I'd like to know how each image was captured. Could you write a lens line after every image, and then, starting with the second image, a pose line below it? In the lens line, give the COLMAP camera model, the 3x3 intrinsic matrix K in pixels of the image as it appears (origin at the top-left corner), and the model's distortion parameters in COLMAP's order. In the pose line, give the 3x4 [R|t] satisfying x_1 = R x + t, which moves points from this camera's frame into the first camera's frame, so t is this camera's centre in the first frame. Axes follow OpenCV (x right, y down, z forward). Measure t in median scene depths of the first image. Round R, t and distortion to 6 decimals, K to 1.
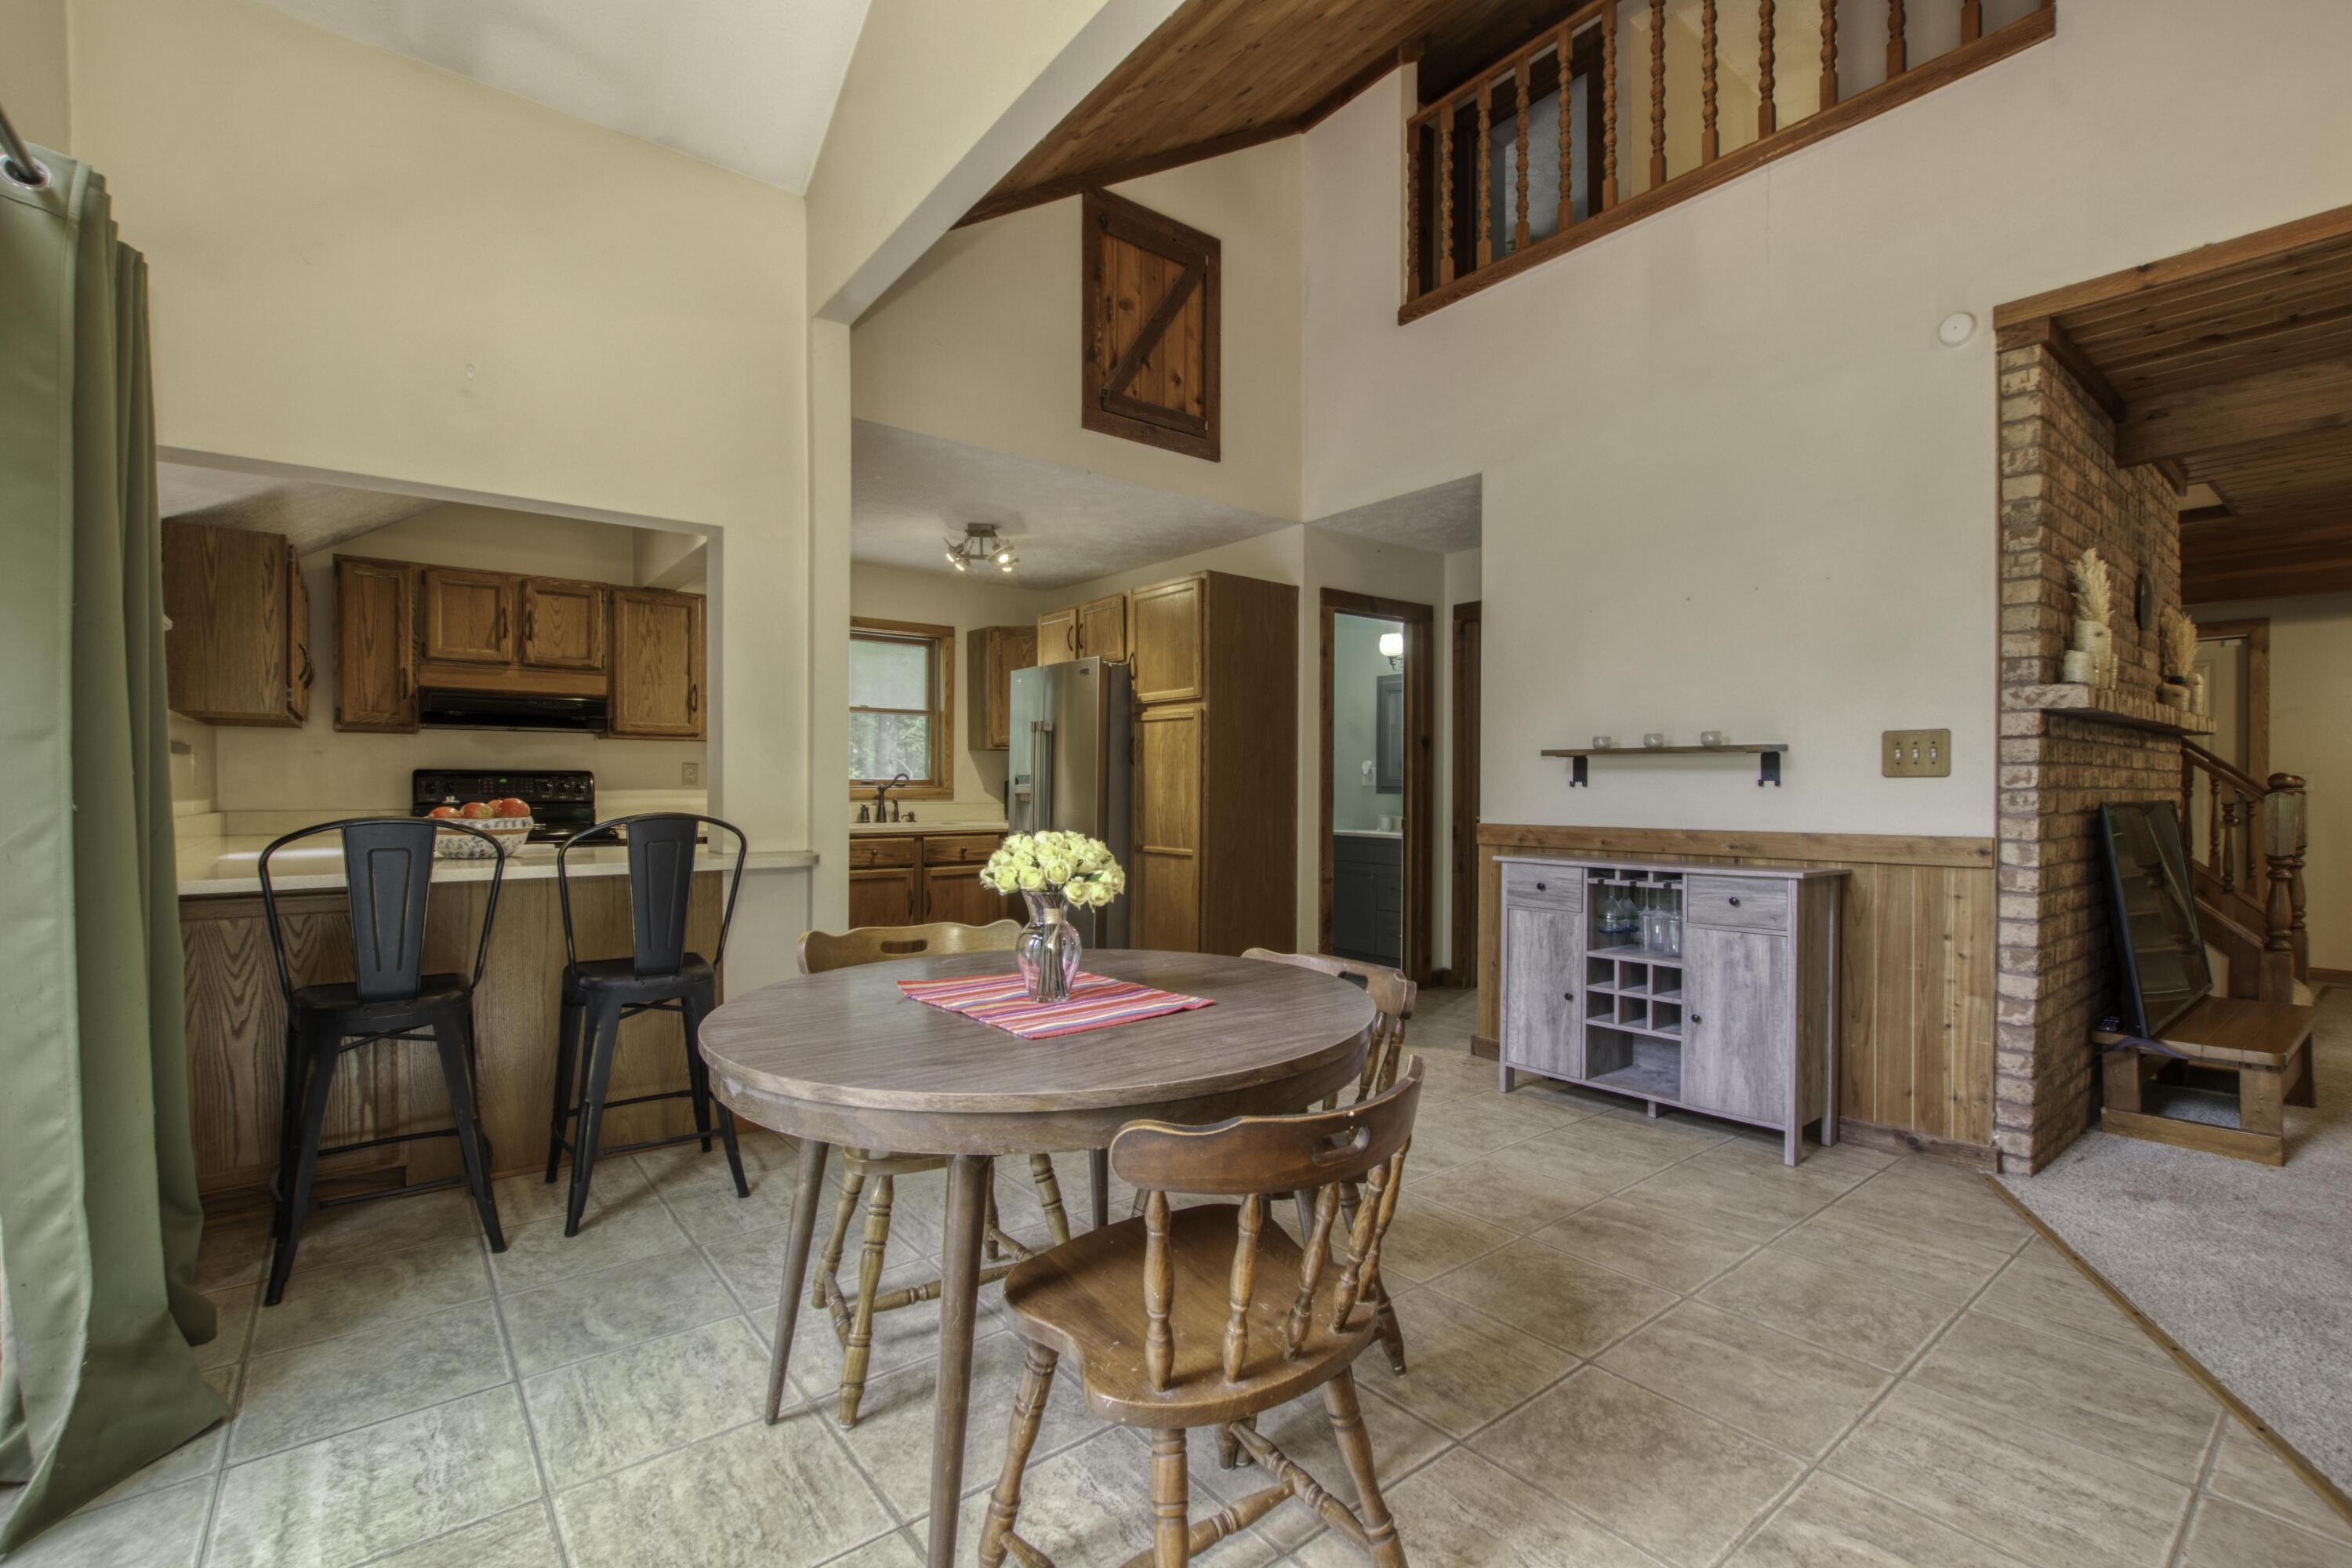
lens RADIAL K [[1040.2, 0, 1189.5], [0, 1040.2, 792.8], [0, 0, 1]] dist [-0.014710, 0.005791]
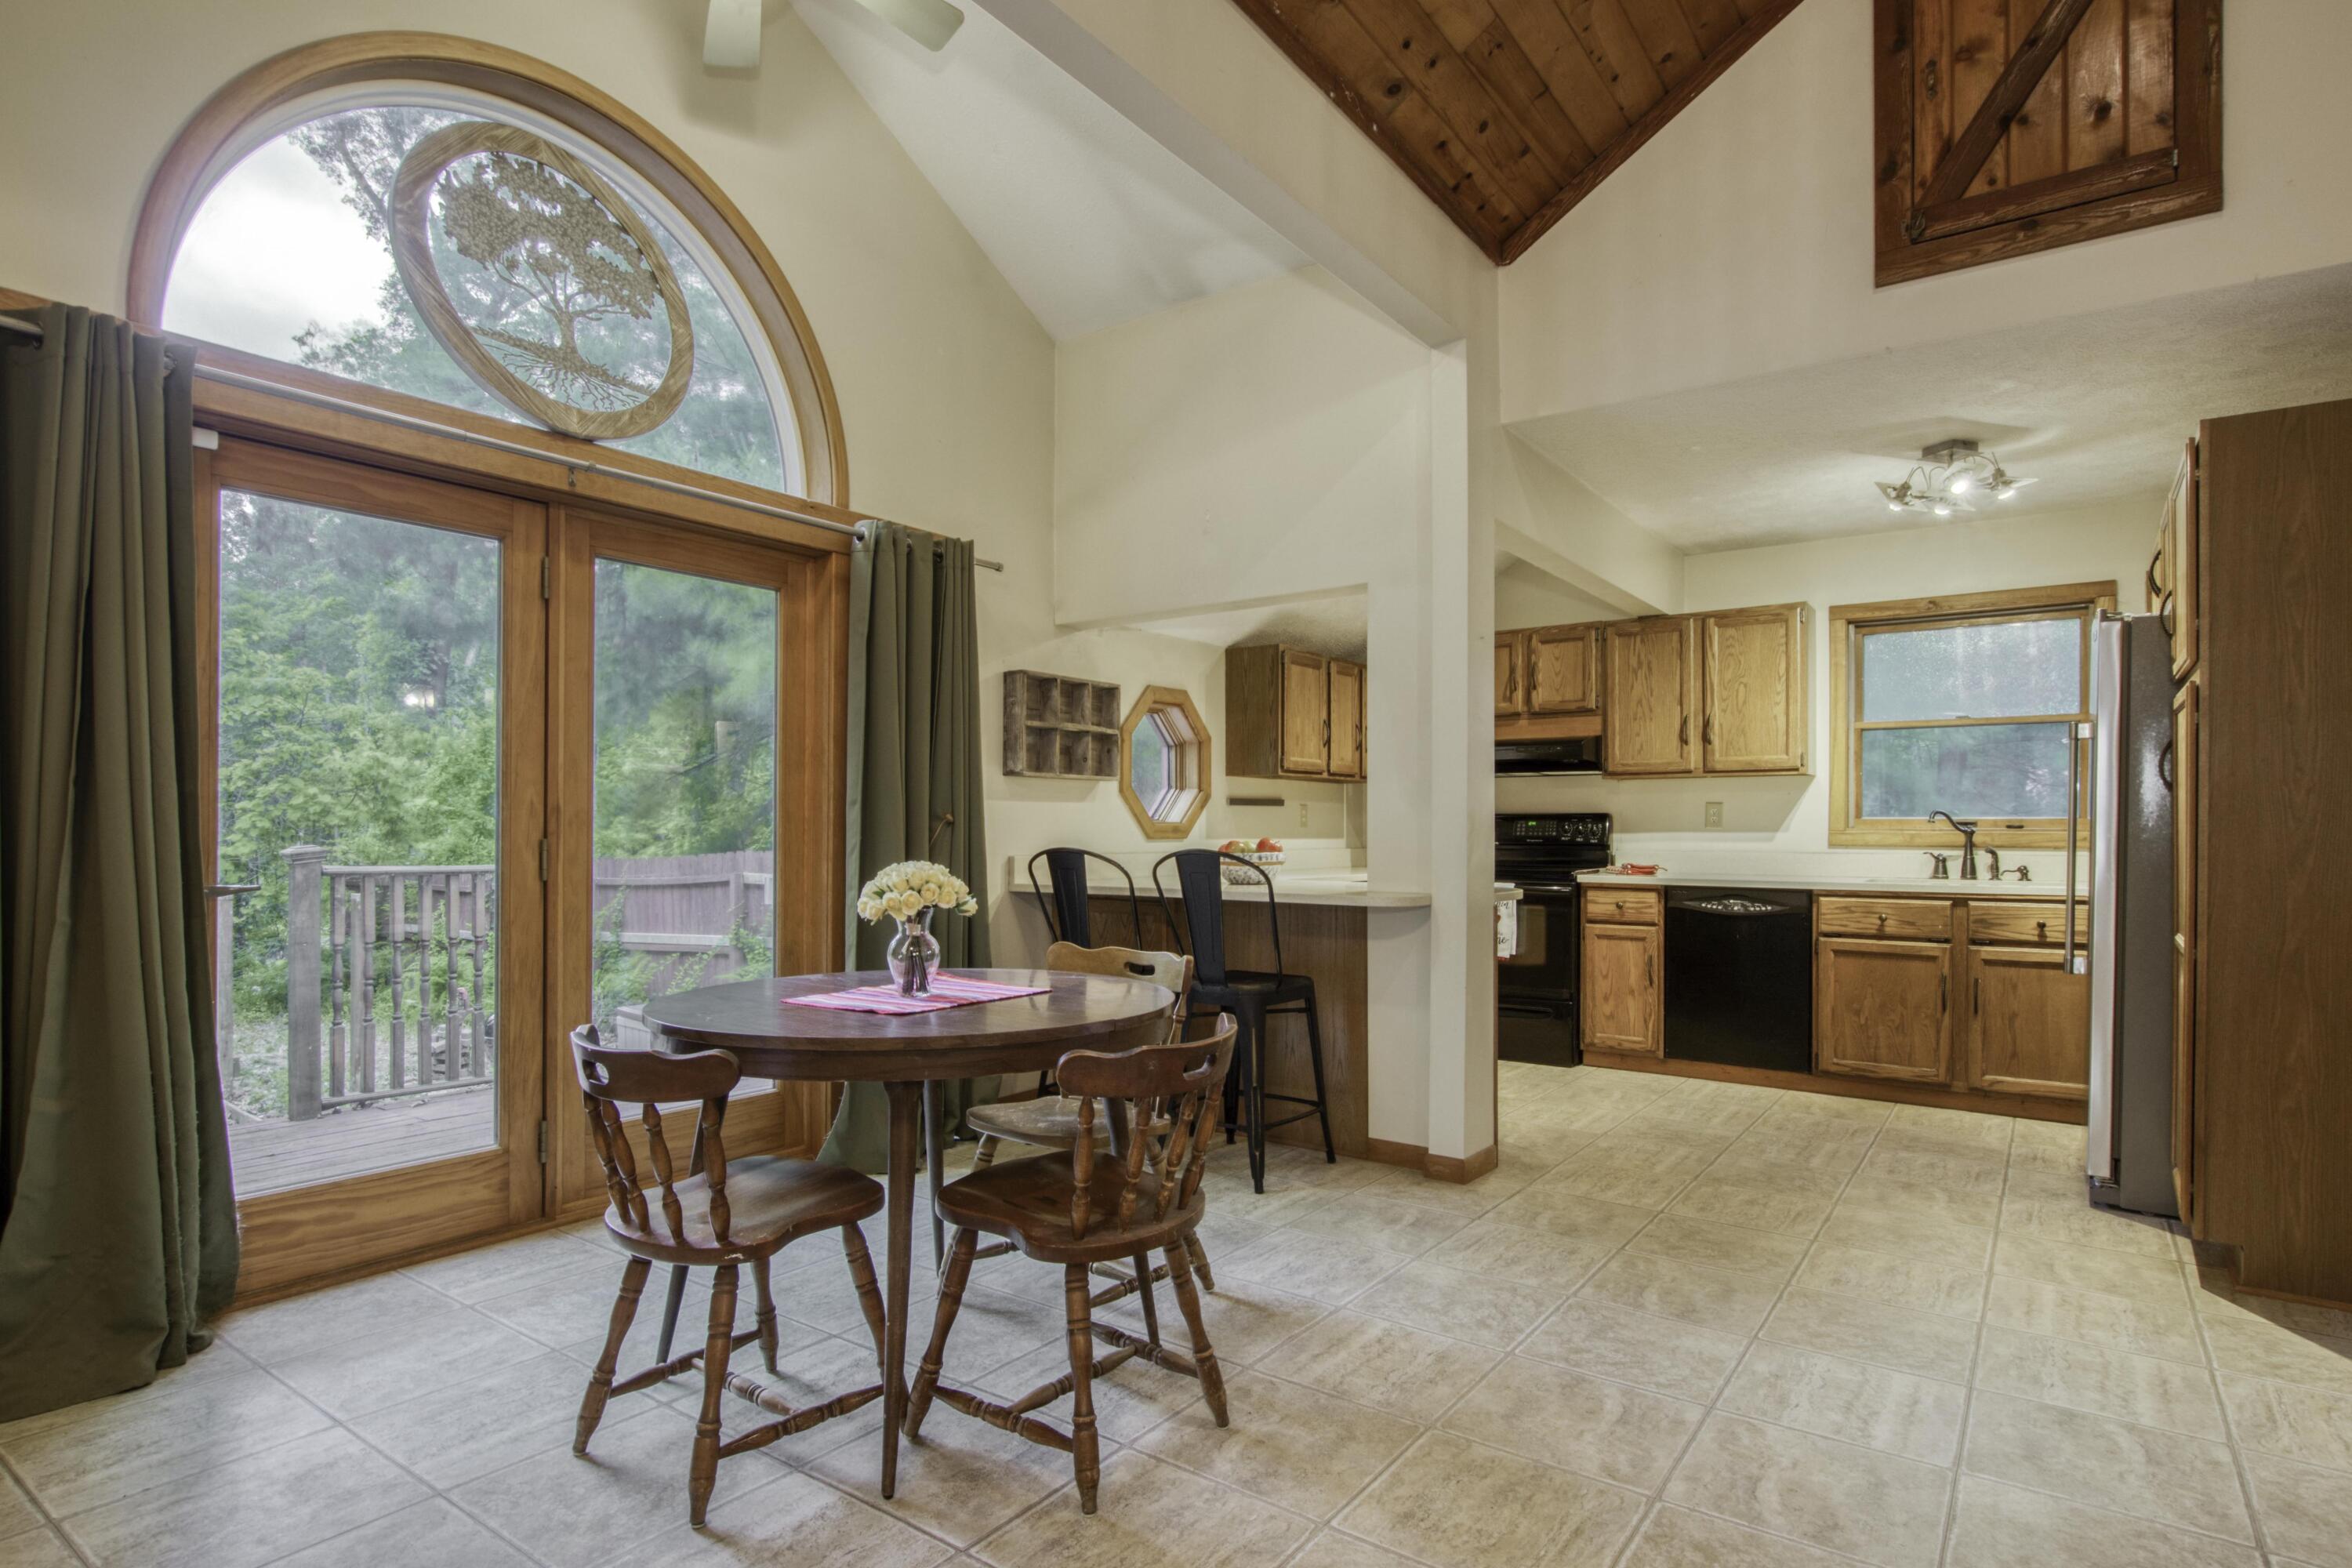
lens RADIAL K [[1228.7, 0, 1134.9], [0, 1228.7, 830.8], [0, 0, 1]] dist [-0.006406, -0.001266]
pose [[0.241148, 0.000390, -0.970488, 0.591619], [-0.005783, 0.999983, -0.001035, -0.000840], [0.970471, 0.005862, 0.241146, 0.384354]]
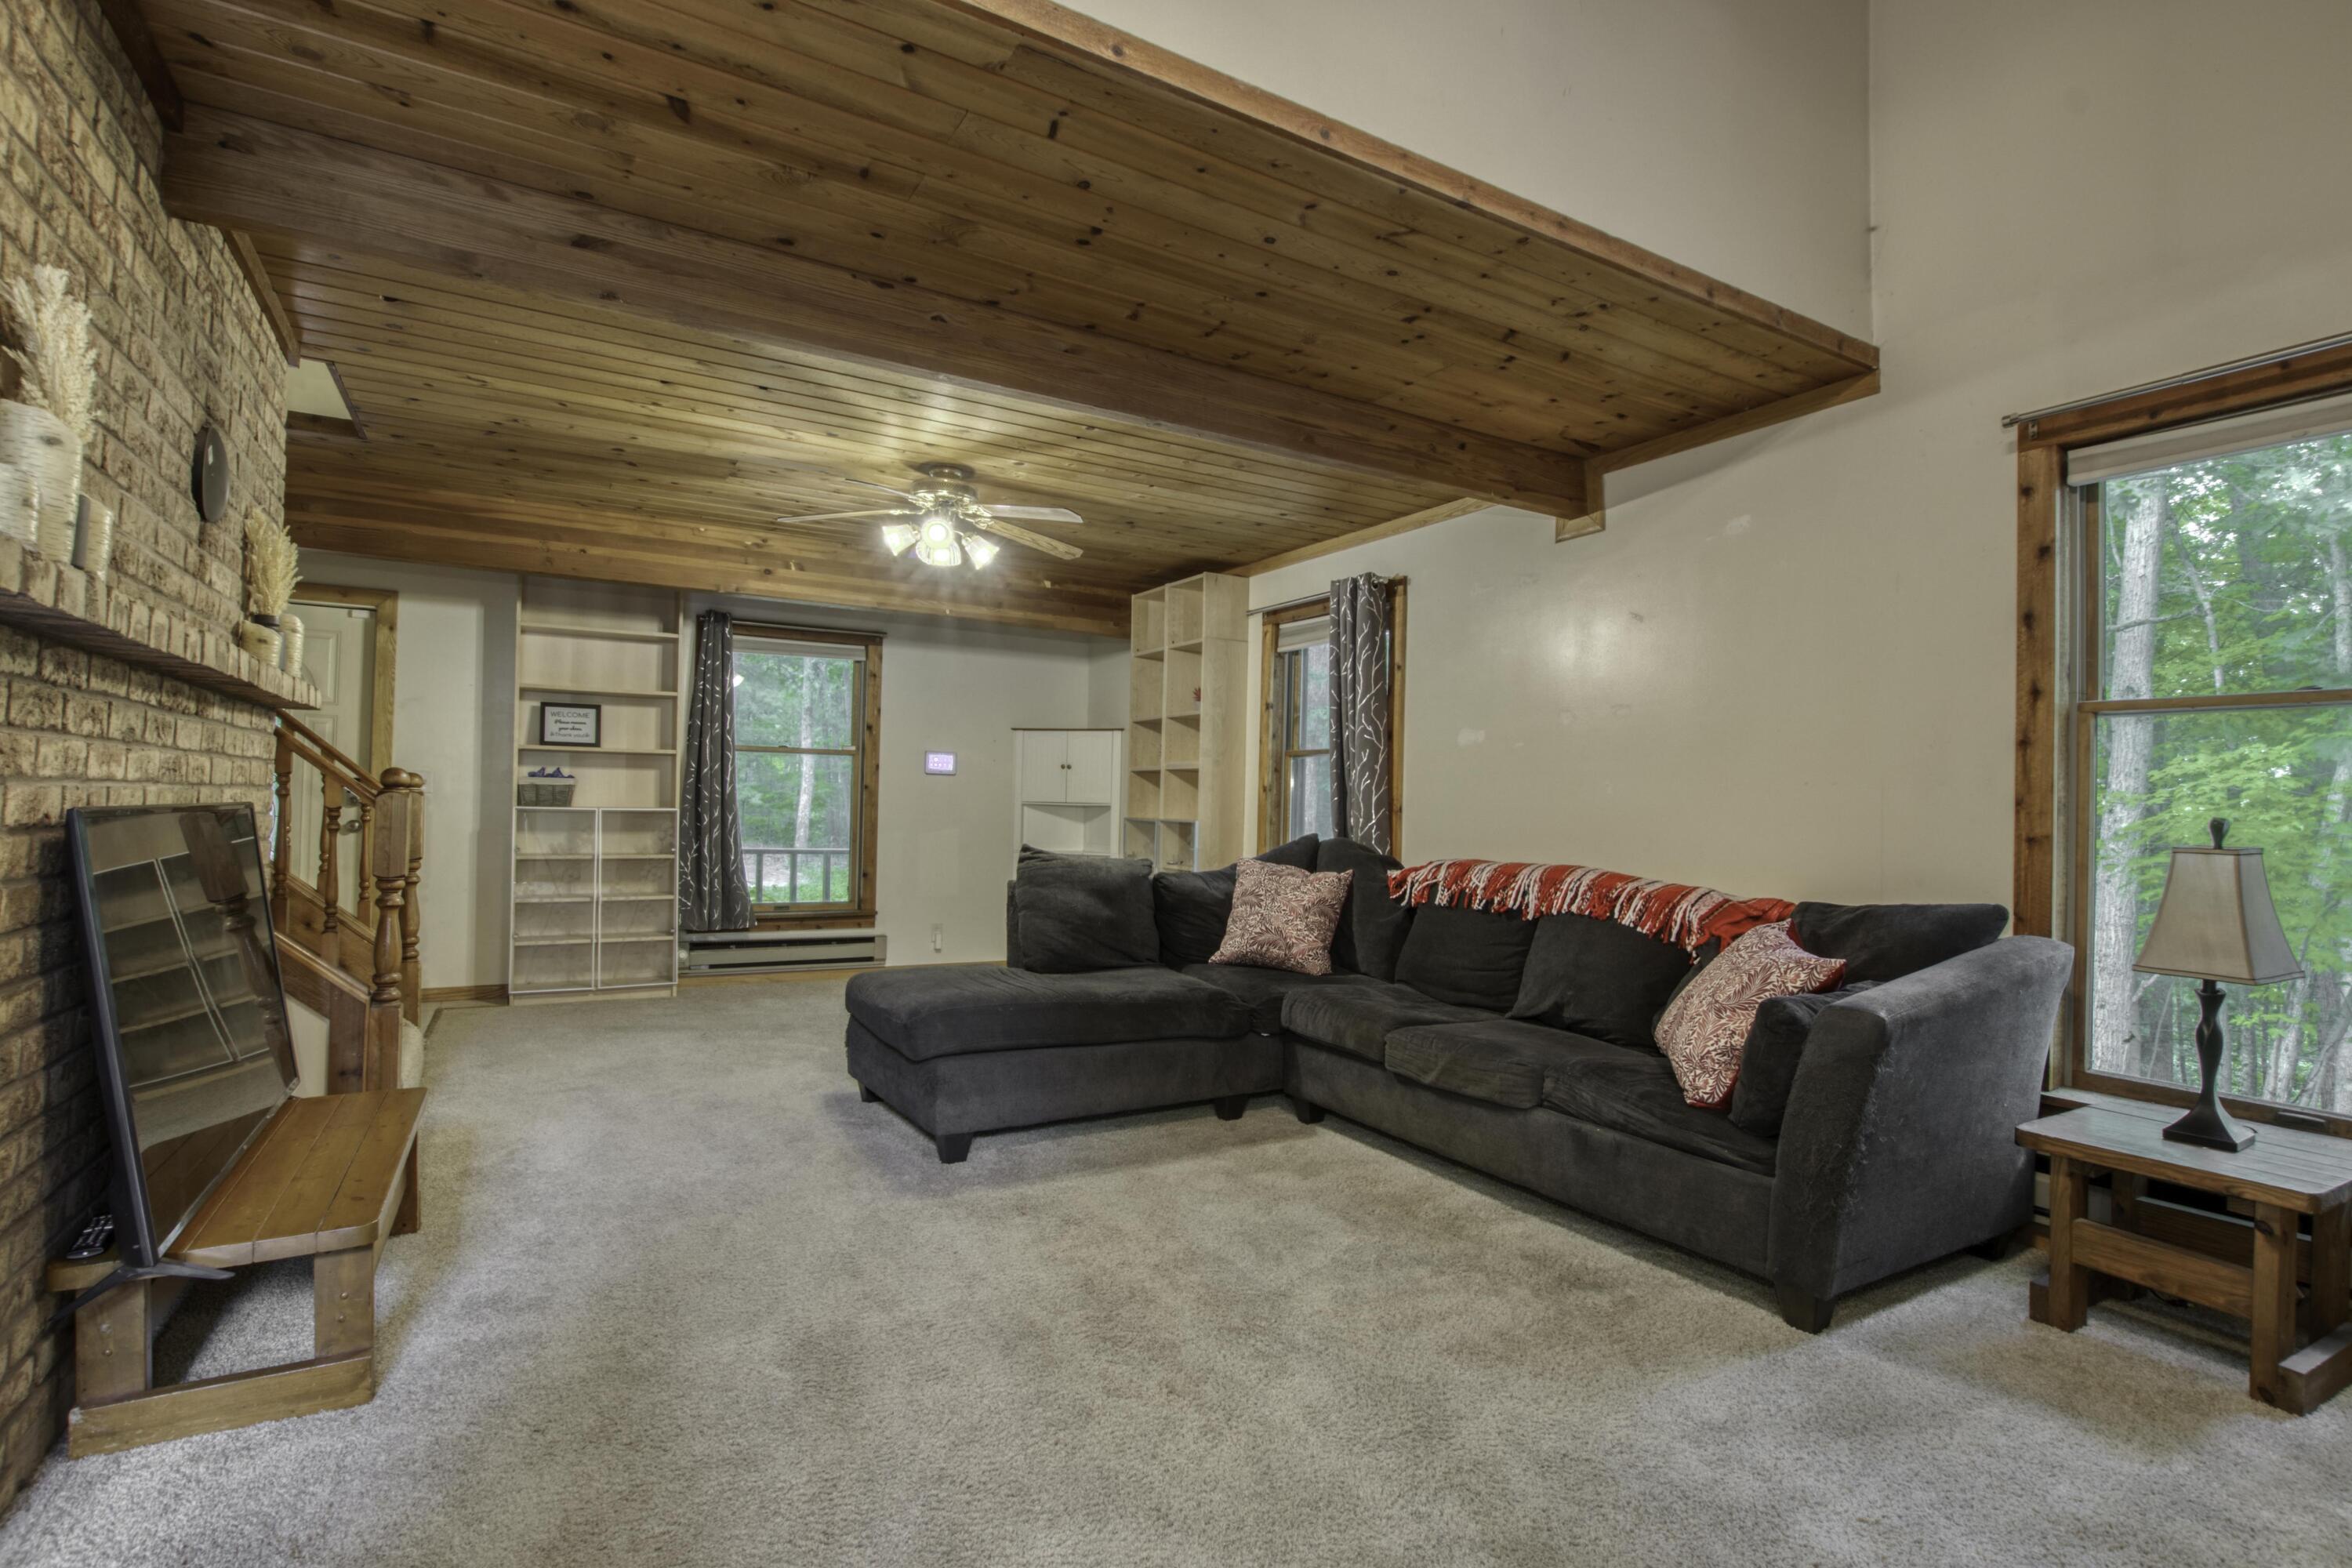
lens RADIAL K [[1103.8, 0, 1163.1], [0, 1103.8, 788.0], [0, 0, 1]] dist [-0.016651, 0.003150]
pose [[0.155623, 0.019763, 0.987619, 0.359354], [-0.018505, 0.999683, -0.017088, -0.000866], [-0.987643, -0.015616, 0.155939, 0.323520]]
